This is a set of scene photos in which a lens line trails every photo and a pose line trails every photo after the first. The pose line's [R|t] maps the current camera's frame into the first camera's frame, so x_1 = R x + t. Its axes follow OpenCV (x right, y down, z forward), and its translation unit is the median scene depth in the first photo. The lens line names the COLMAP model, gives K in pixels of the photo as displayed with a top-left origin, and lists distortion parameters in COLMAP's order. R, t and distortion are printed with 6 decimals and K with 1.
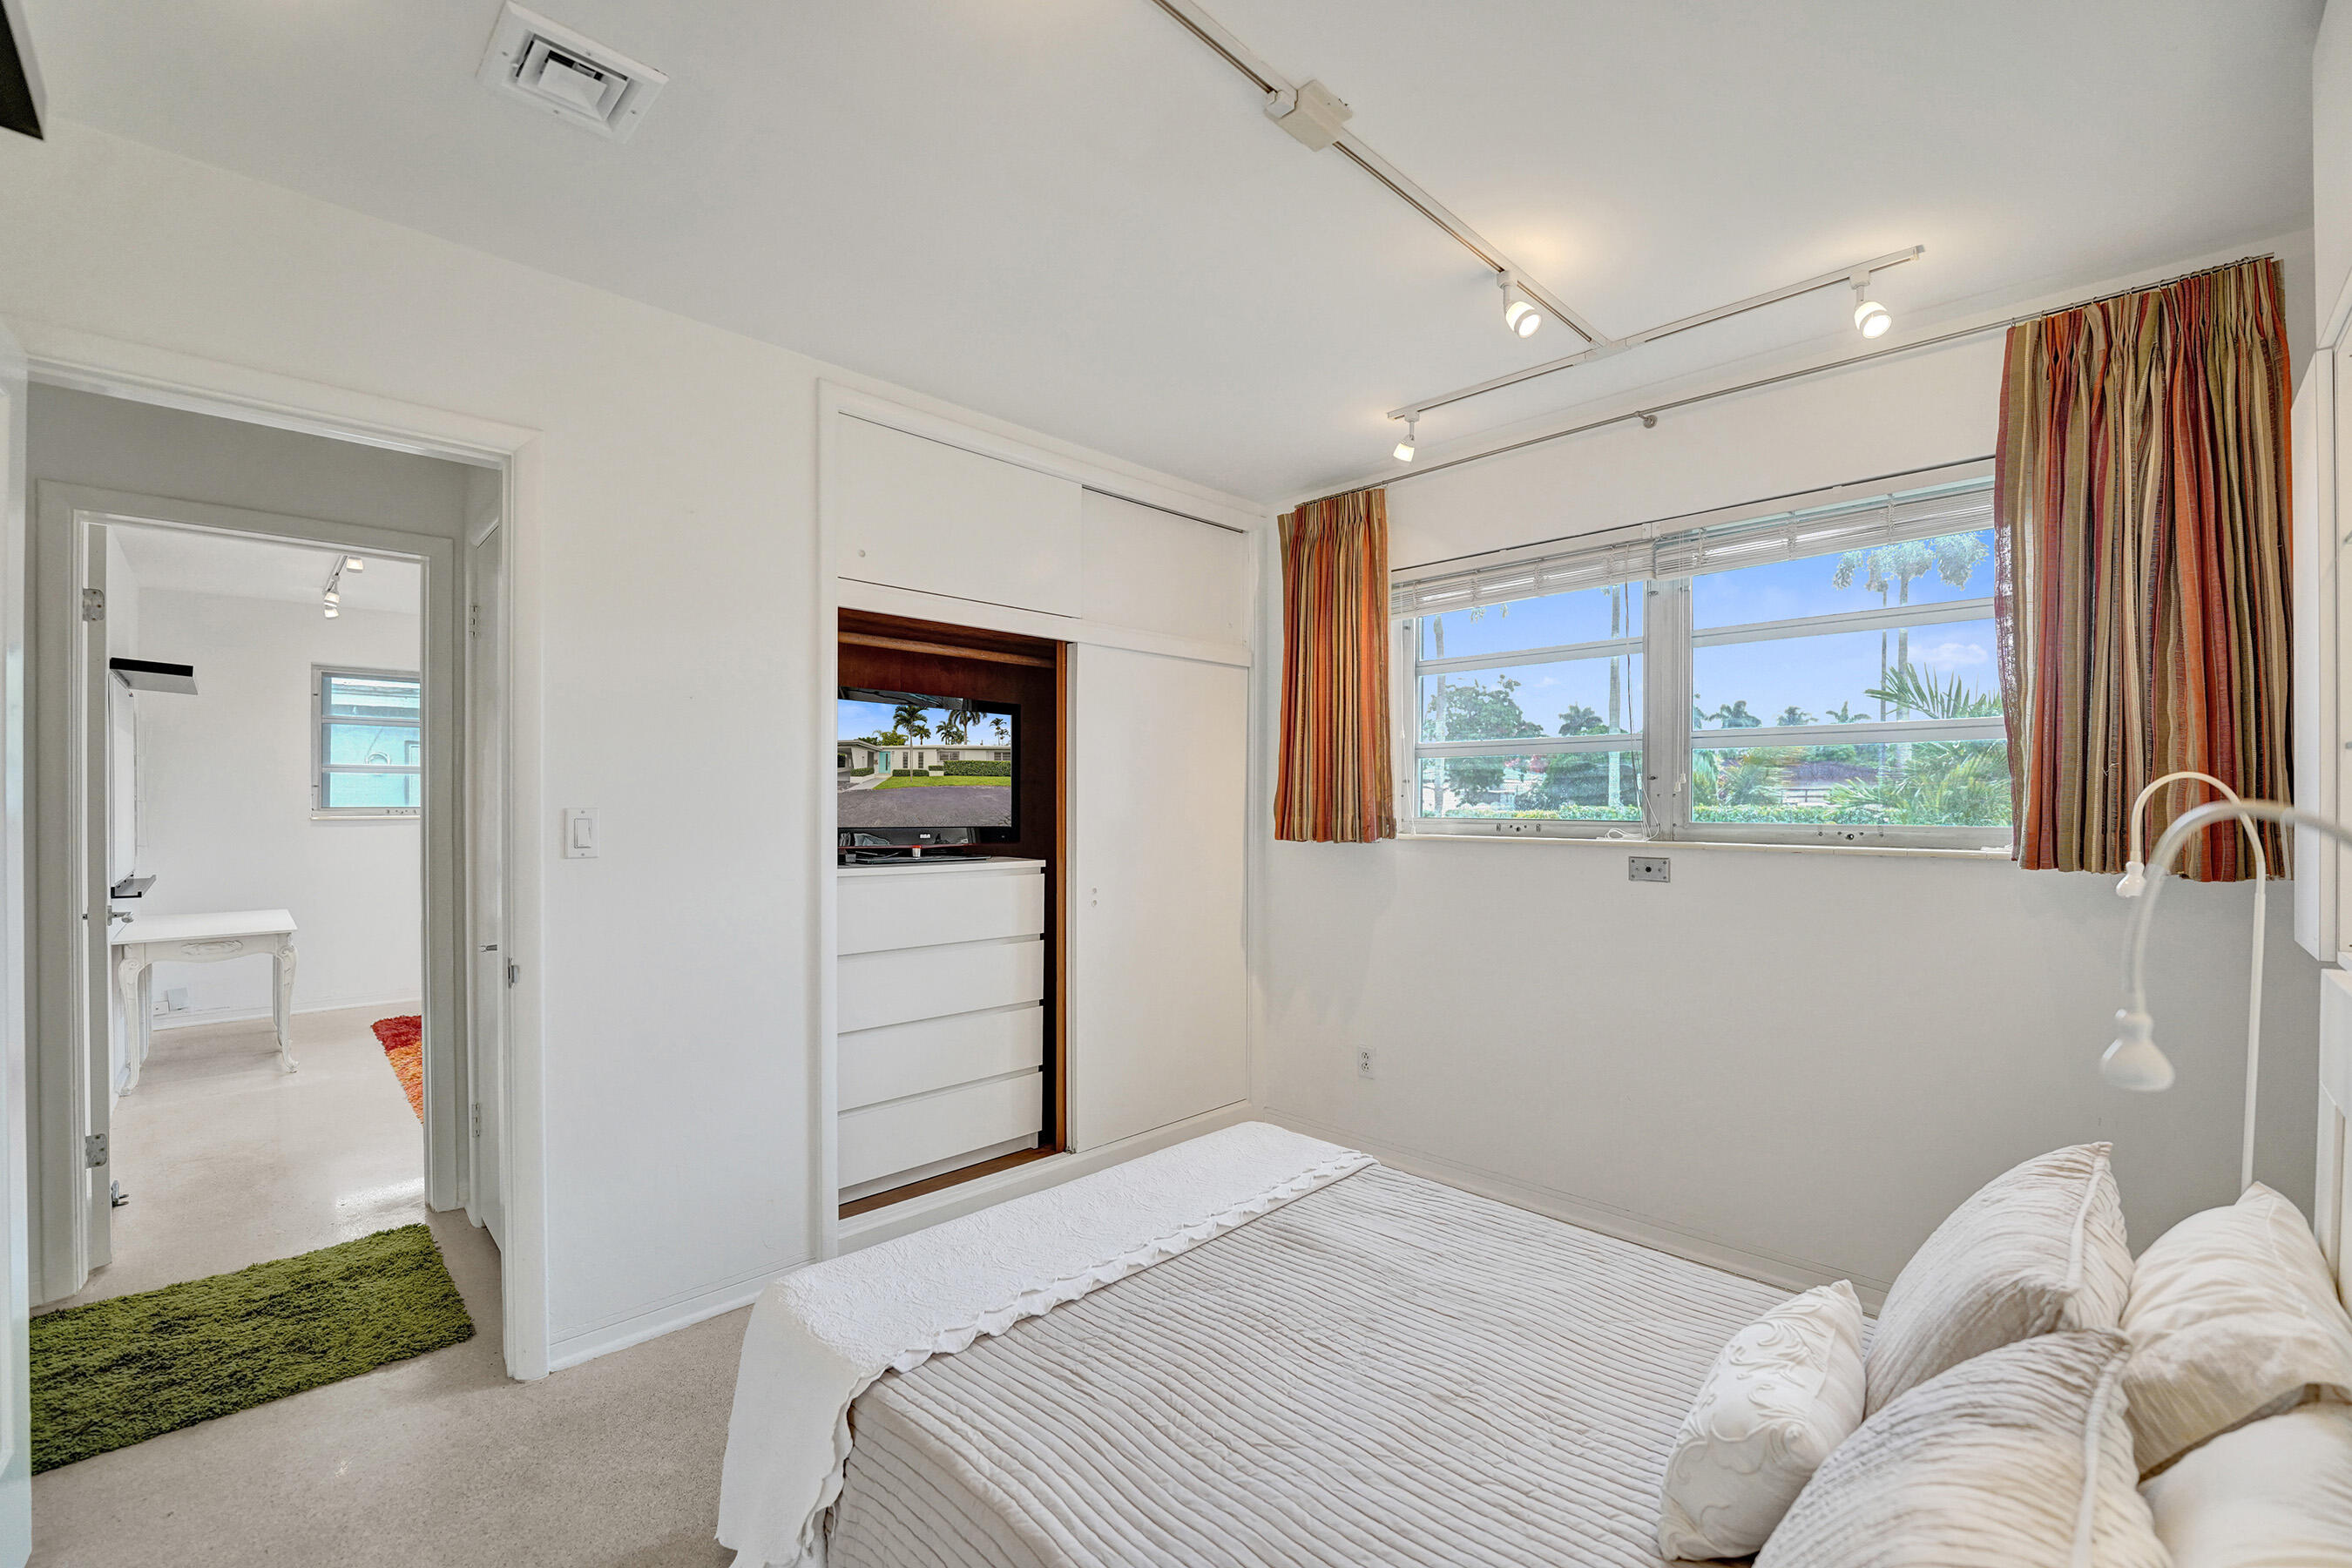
lens RADIAL K [[968.6, 0, 1170.5], [0, 968.6, 801.2], [0, 0, 1]] dist [-0.014328, 0.000306]
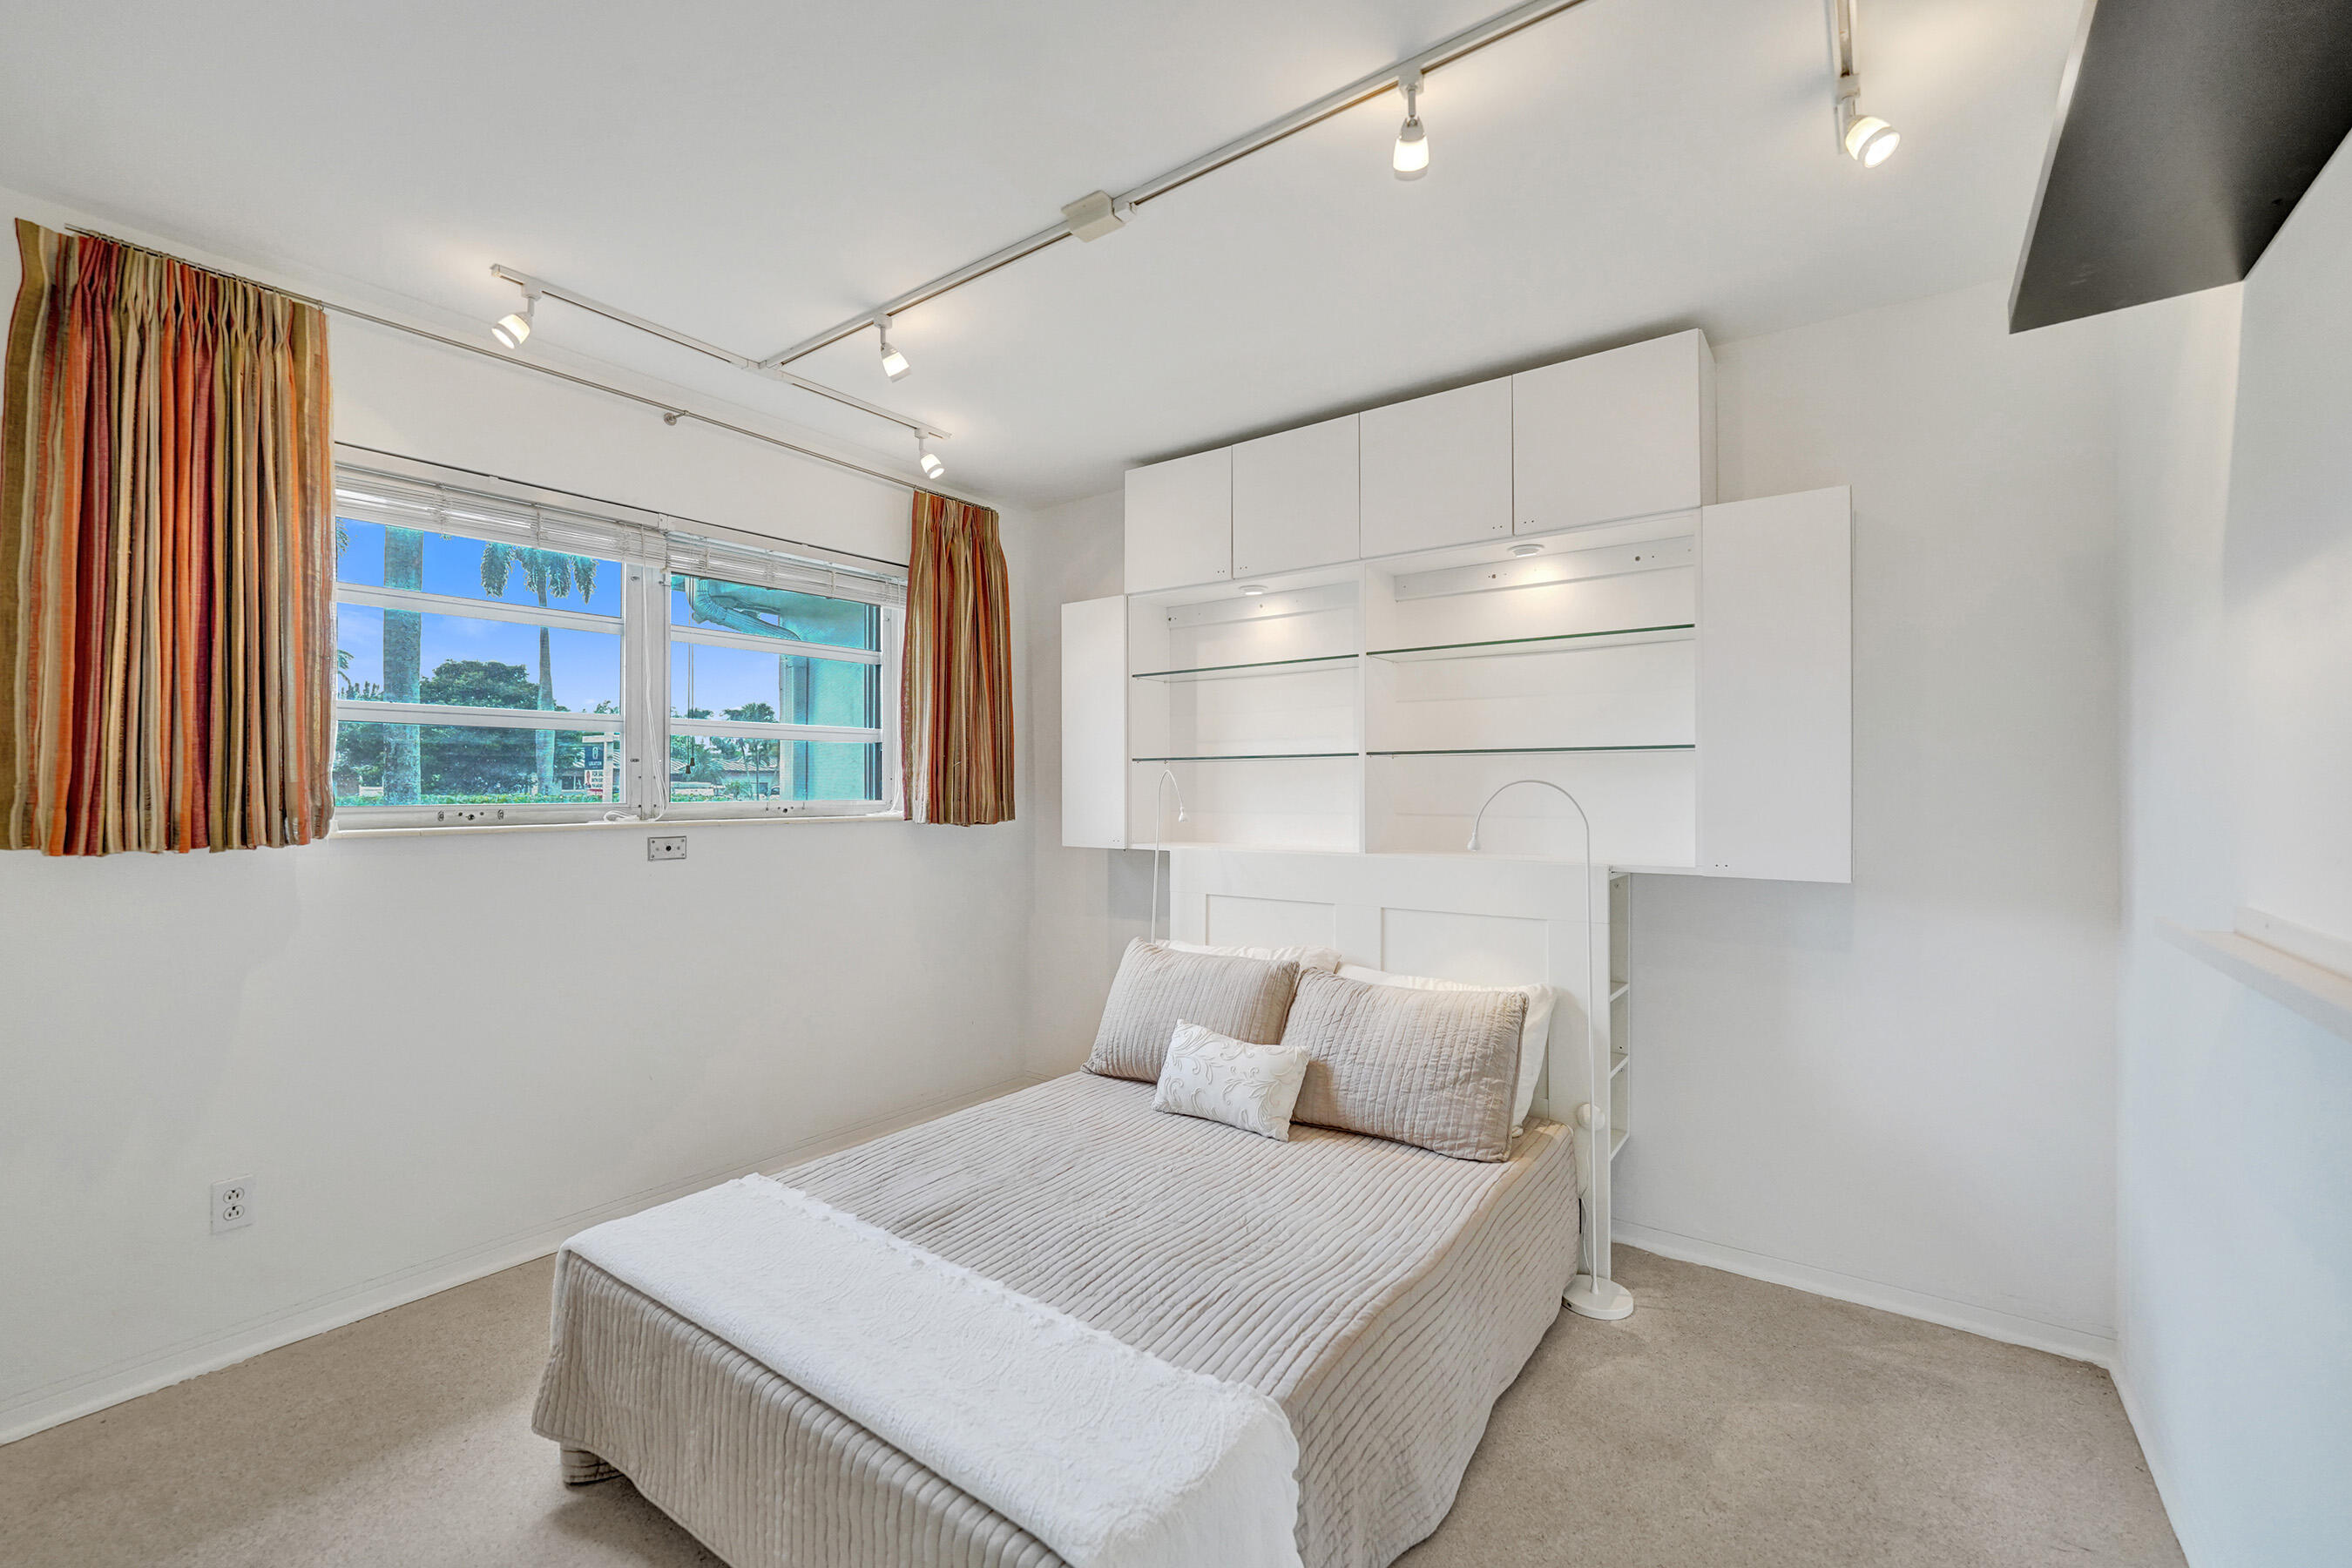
lens RADIAL K [[968.6, 0, 1163.7], [0, 968.6, 782.2], [0, 0, 1]] dist [-0.014328, 0.000306]
pose [[-0.156627, 0.000218, 0.987658, -0.603412], [0.000488, 1.000000, -0.000143, 0.000275], [-0.987658, 0.000460, -0.156627, 0.620879]]
